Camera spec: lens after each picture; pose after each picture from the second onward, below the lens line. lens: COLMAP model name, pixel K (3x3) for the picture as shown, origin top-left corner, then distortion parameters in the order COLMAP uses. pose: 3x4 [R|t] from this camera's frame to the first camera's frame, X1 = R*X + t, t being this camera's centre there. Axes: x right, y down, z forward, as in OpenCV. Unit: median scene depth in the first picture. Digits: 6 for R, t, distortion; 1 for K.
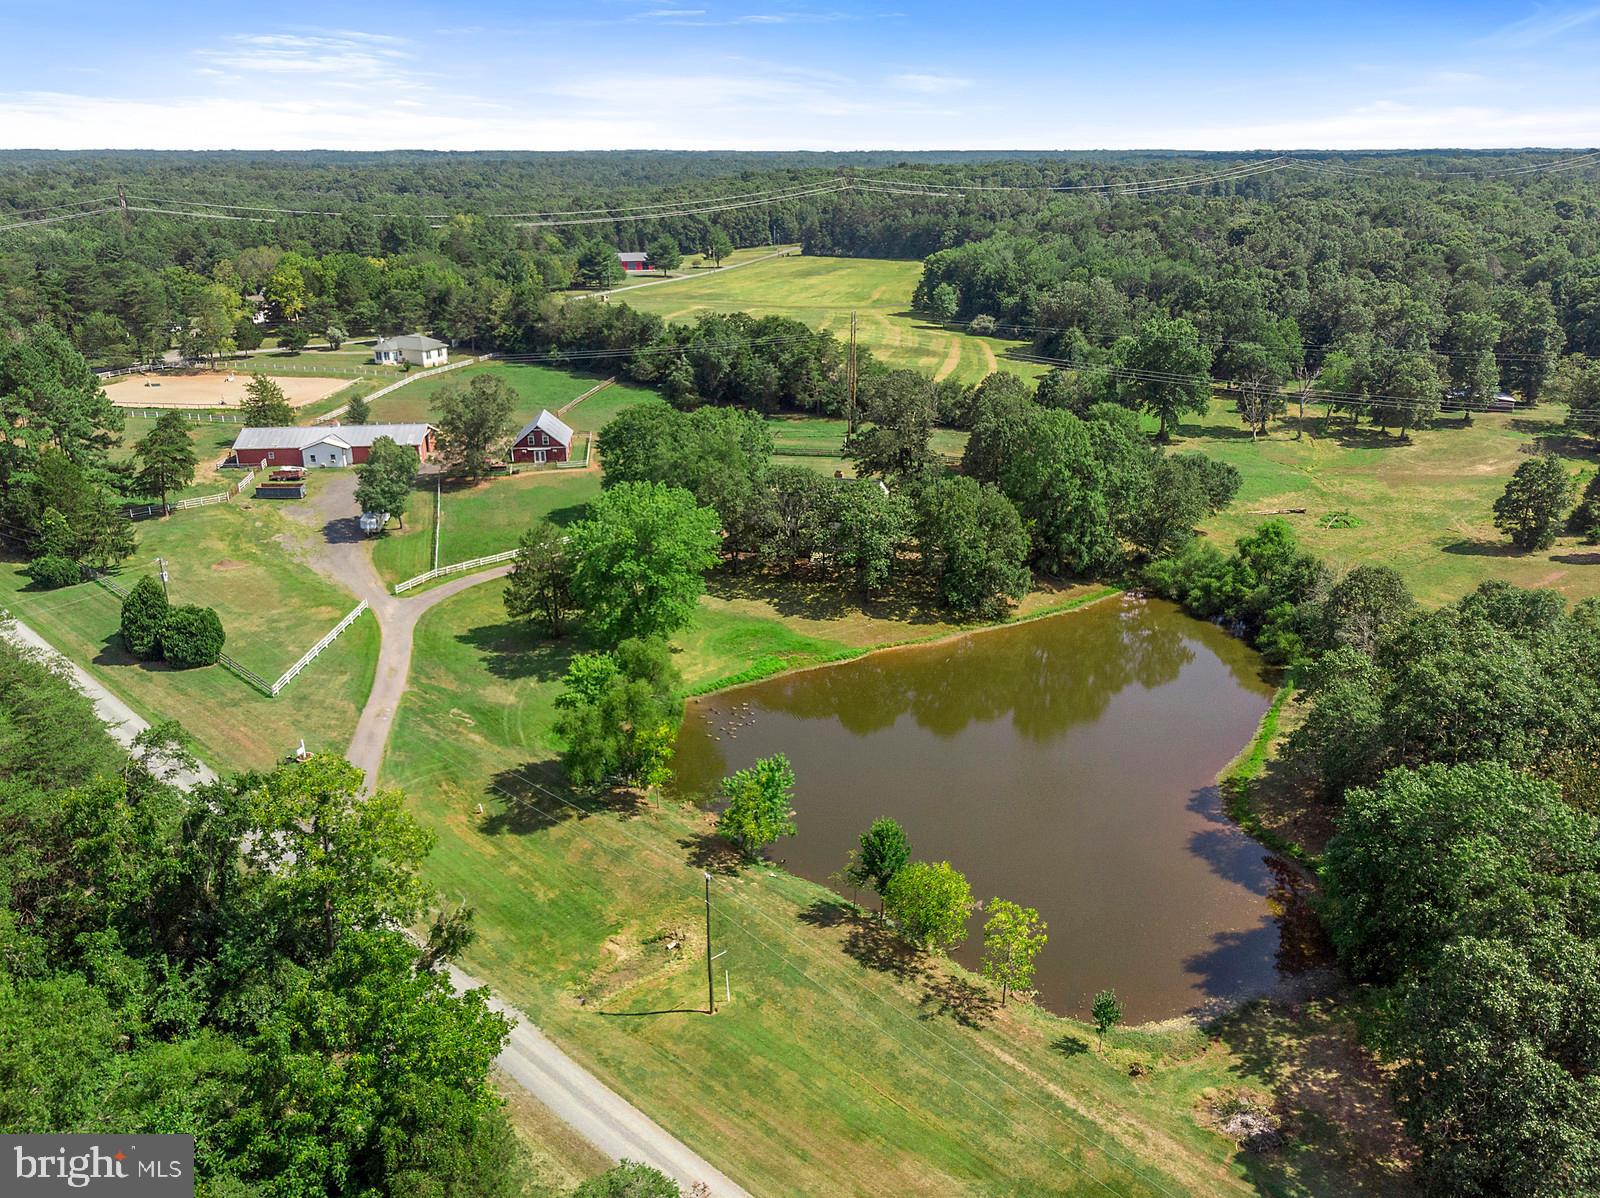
lens RADIAL K [[1128.0, 0, 784.0], [0, 1128.0, 595.6], [0, 0, 1]] dist [0.001333, -0.035084]
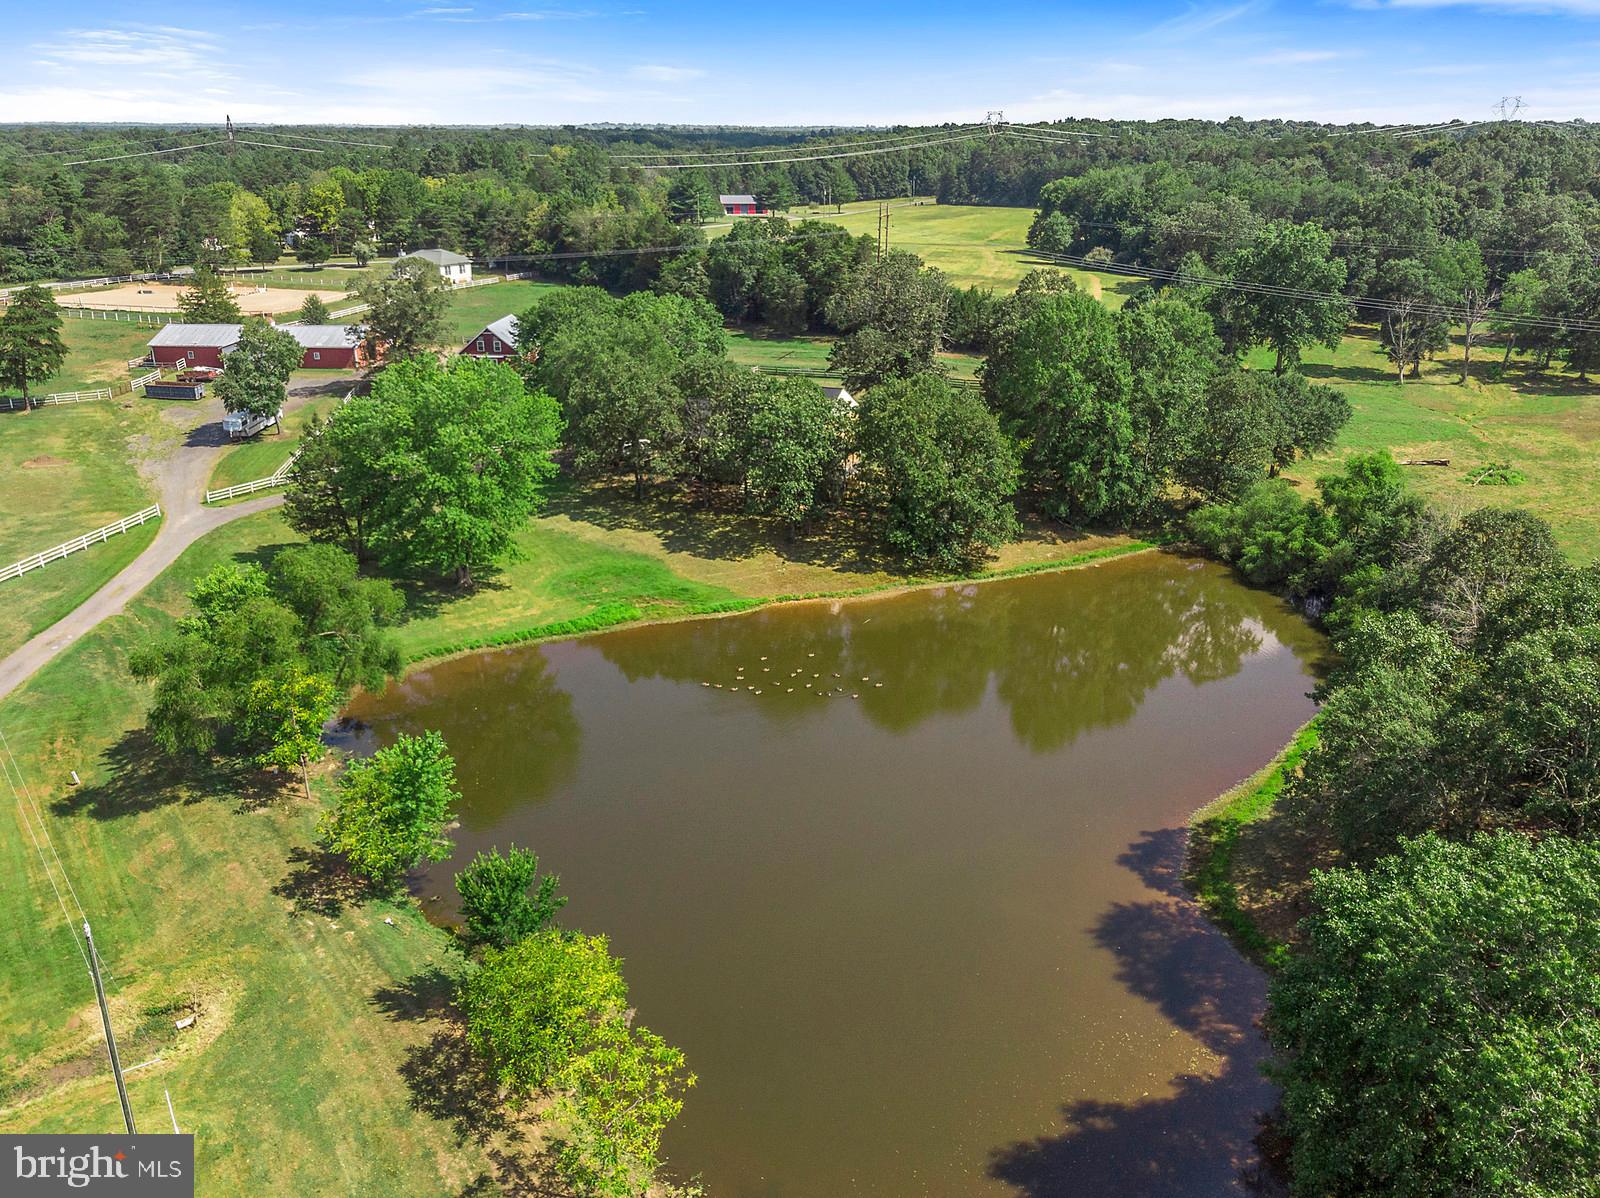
lens RADIAL K [[1155.8, 0, 800.0], [0, 1155.8, 599.0], [0, 0, 1]] dist [-0.032789, 0.046433]
pose [[0.990969, 0.054837, -0.122369, 0.142476], [-0.052900, 0.998419, 0.019022, 0.023787], [0.123219, -0.012377, 0.992302, 0.202003]]
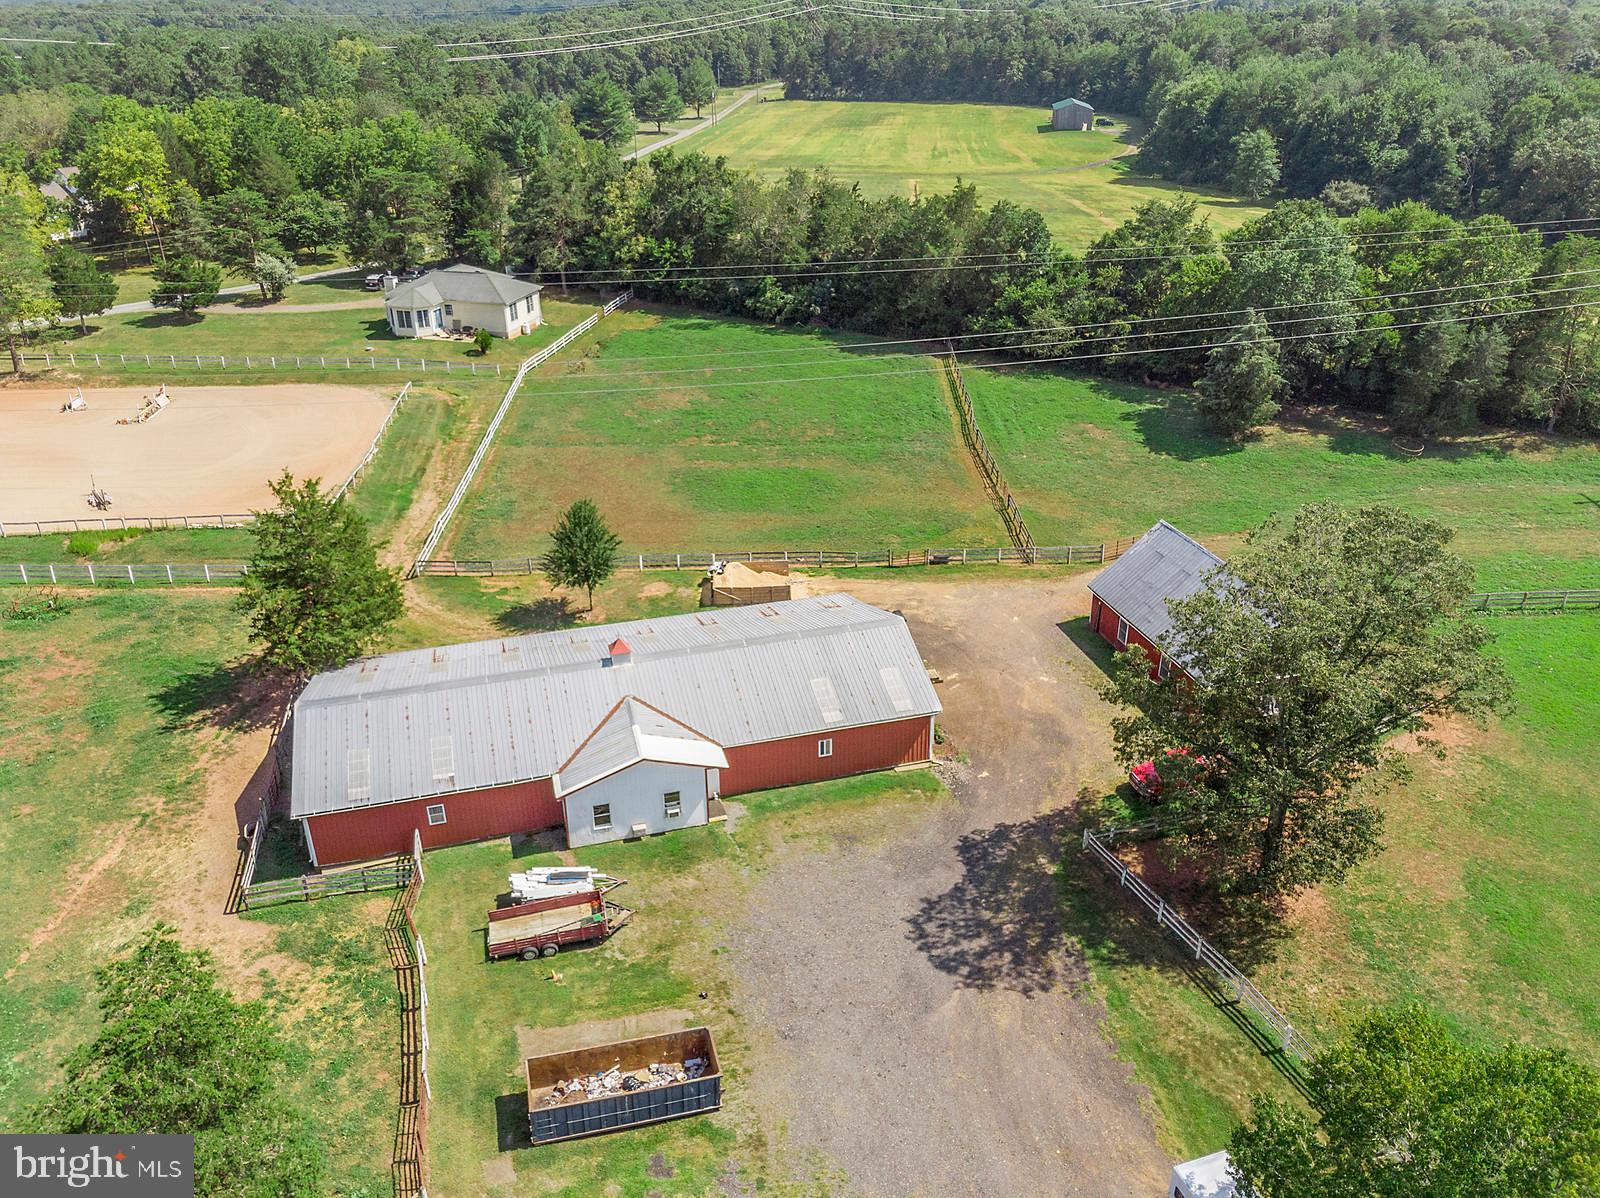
lens RADIAL K [[1155.8, 0, 800.0], [0, 1155.8, 599.0], [0, 0, 1]] dist [-0.032789, 0.046433]
pose [[0.983918, -0.087749, 0.155583, -0.459594], [0.070091, 0.990824, 0.115566, -0.231246], [-0.164296, -0.102802, 0.981039, 0.812971]]
